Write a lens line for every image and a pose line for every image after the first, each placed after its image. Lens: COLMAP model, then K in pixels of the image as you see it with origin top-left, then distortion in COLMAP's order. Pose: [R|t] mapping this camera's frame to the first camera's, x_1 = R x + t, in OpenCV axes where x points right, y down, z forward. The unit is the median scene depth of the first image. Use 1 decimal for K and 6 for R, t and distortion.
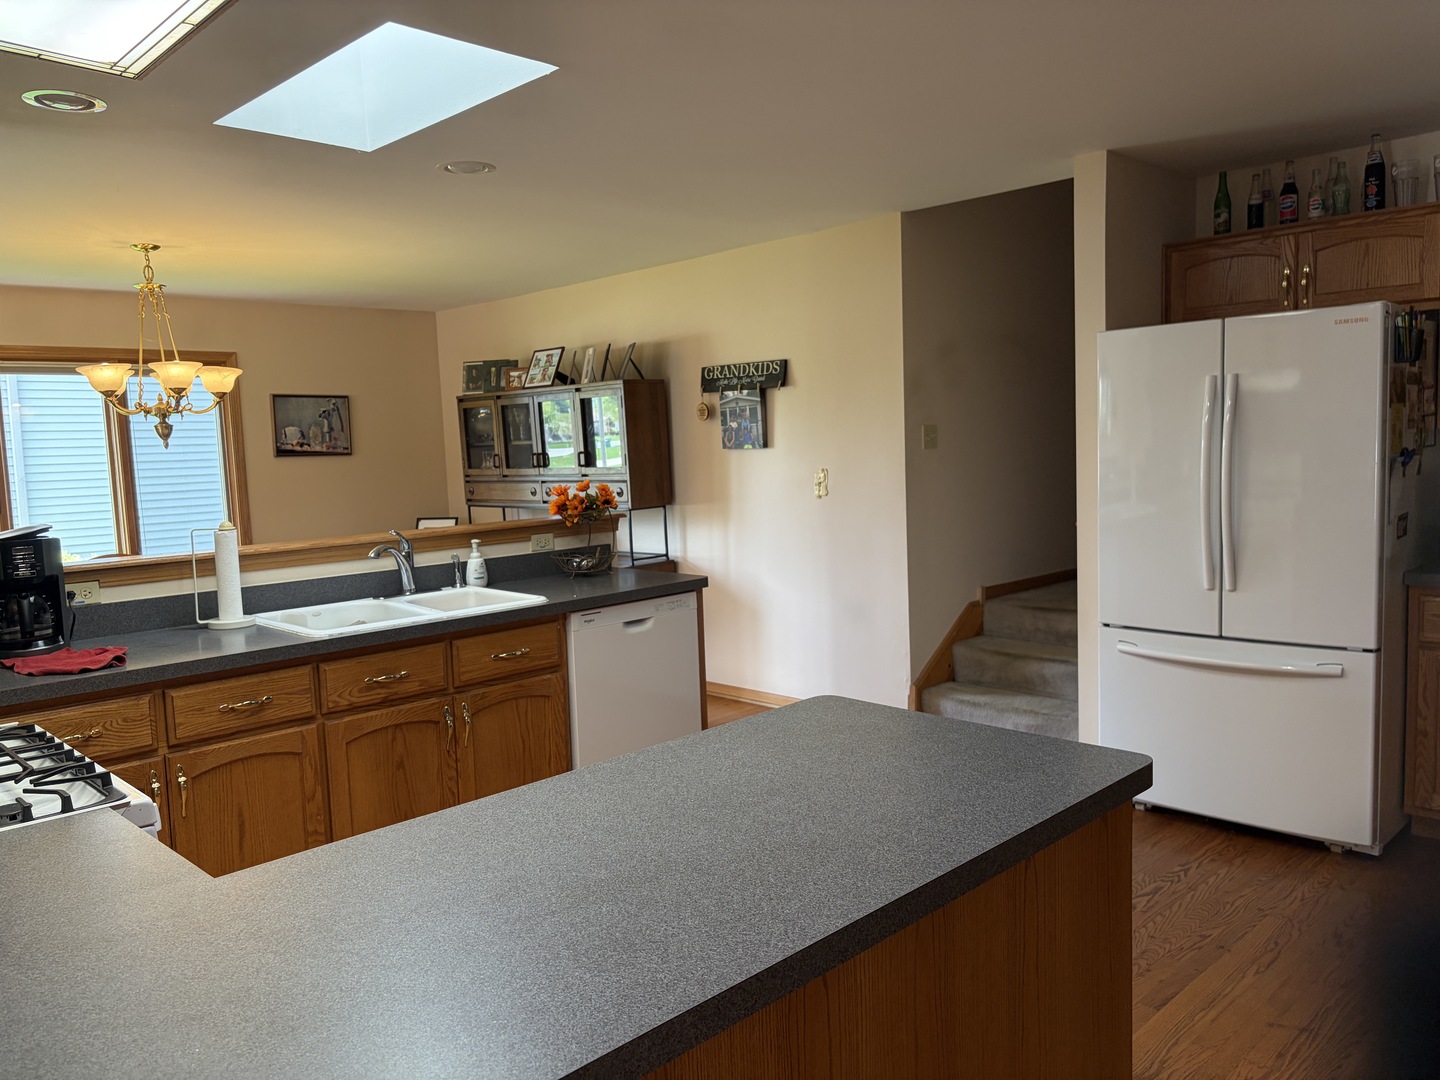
lens RADIAL K [[1083.8, 0, 711.7], [0, 1083.8, 550.0], [0, 0, 1]] dist [0.071349, -0.080145]
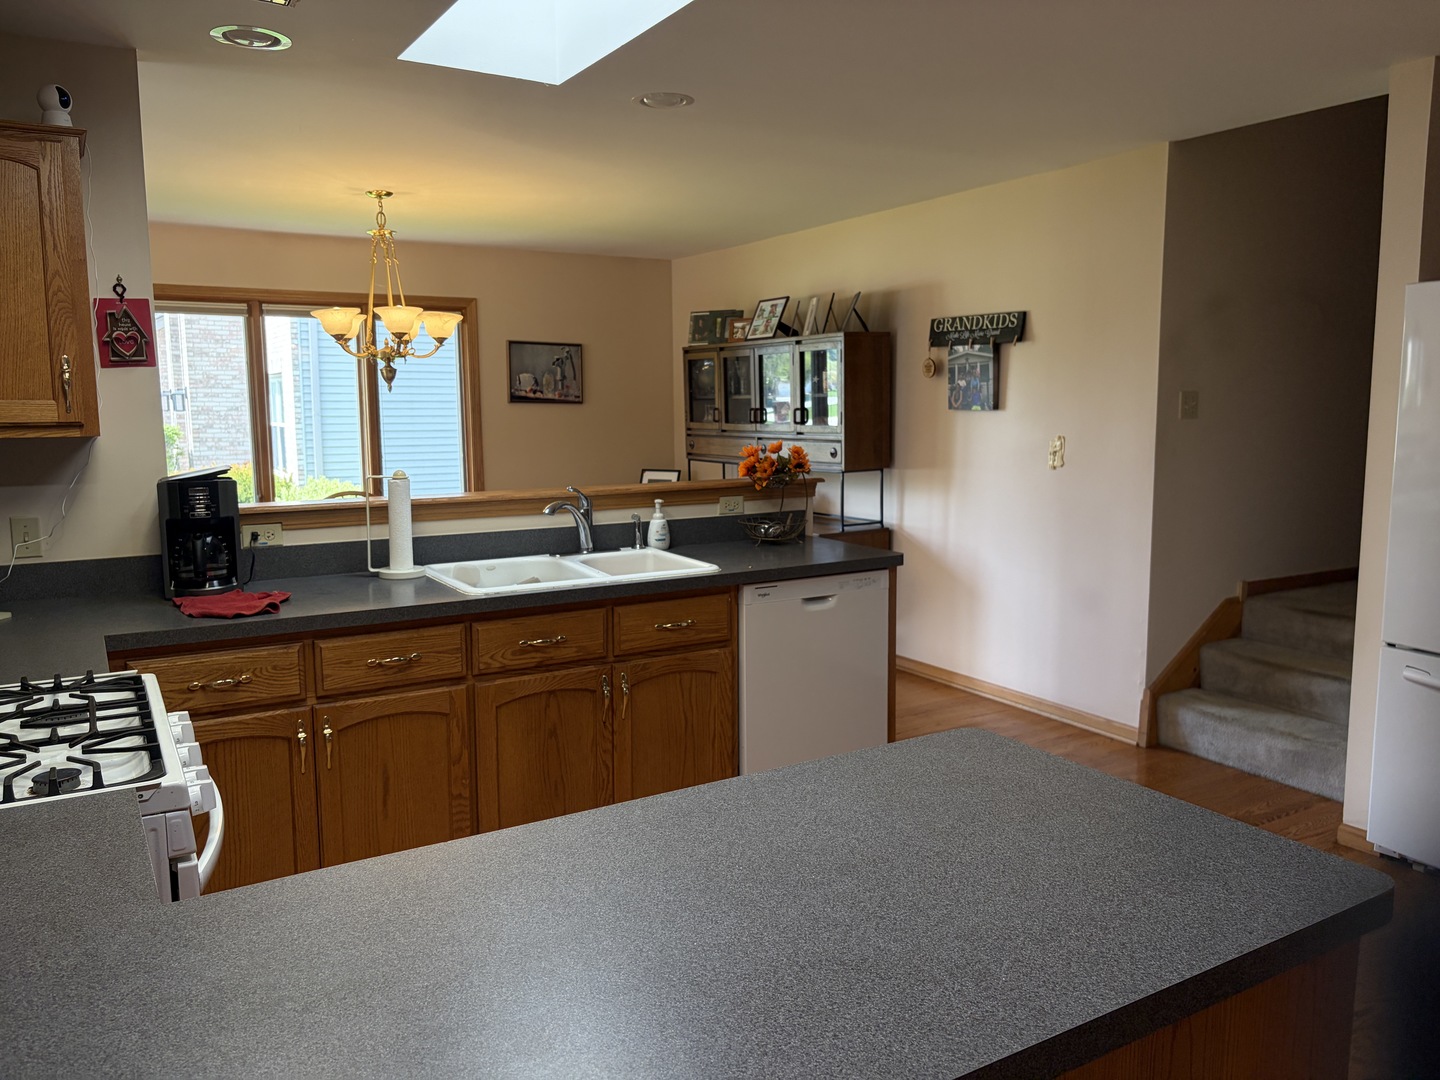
lens RADIAL K [[1083.8, 0, 726.6], [0, 1083.8, 540.0], [0, 0, 1]] dist [0.071349, -0.080145]
pose [[0.973841, 0.060019, -0.219162, 0.040202], [-0.052509, 0.997822, 0.039937, -0.011750], [0.221082, -0.027384, 0.974871, 0.069450]]
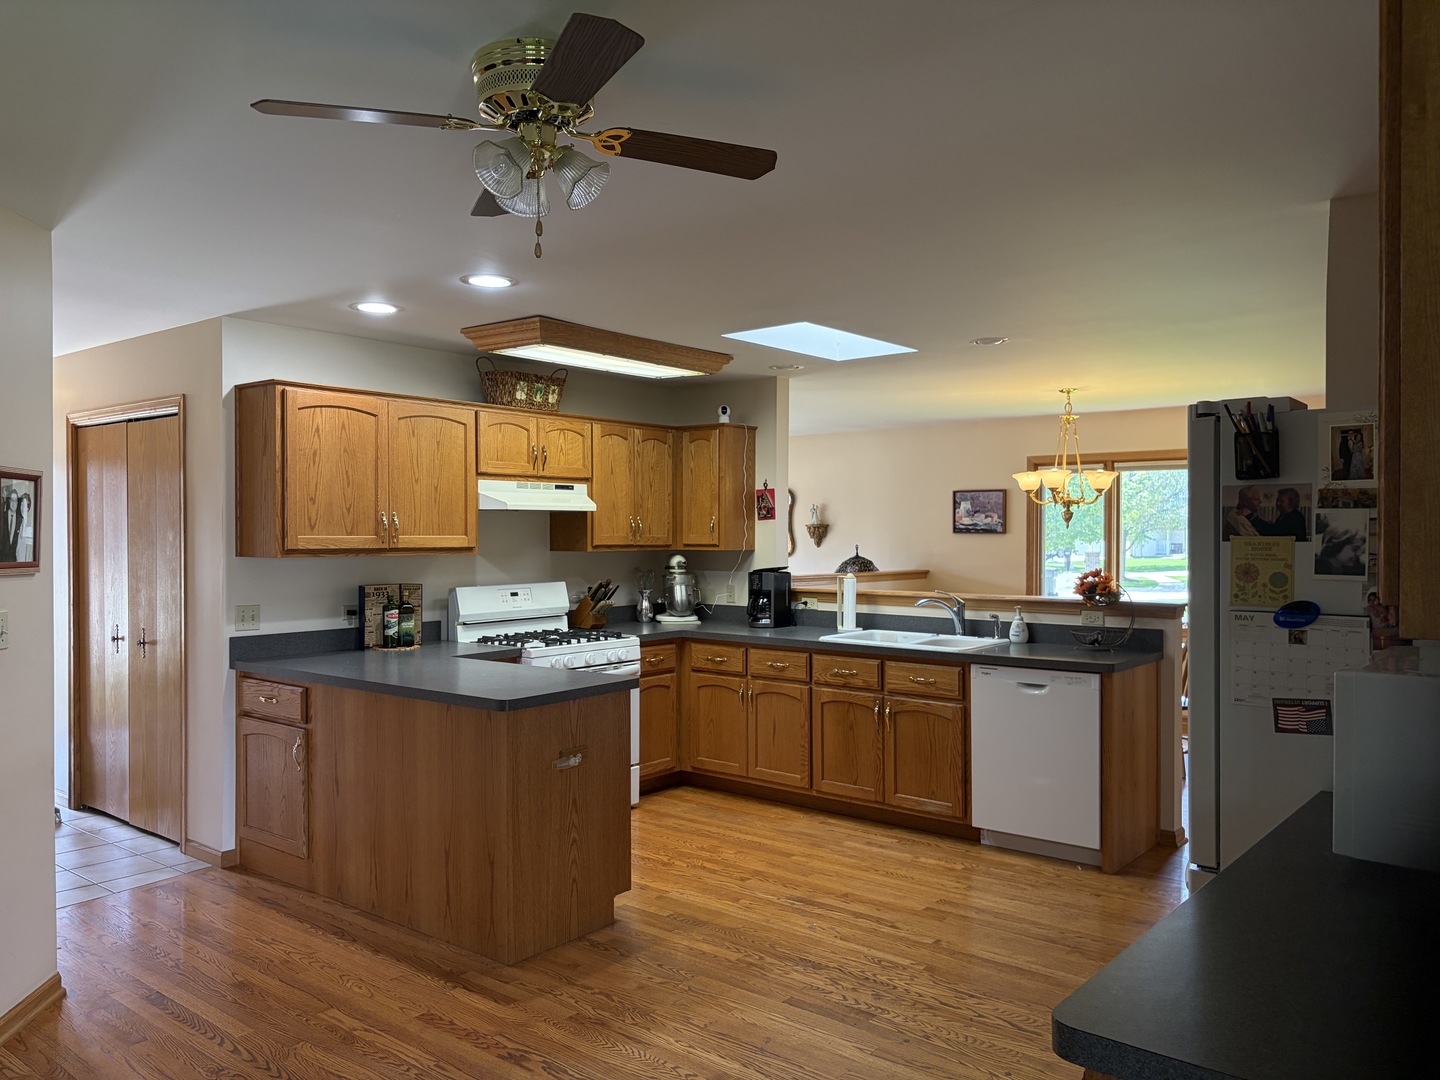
lens RADIAL K [[1083.8, 0, 714.7], [0, 1083.8, 537.1], [0, 0, 1]] dist [0.071349, -0.080145]
pose [[0.123816, 0.045266, -0.991272, 0.849845], [-0.103192, 0.994130, 0.032507, -0.079349], [0.986925, 0.098266, 0.127761, 0.360054]]
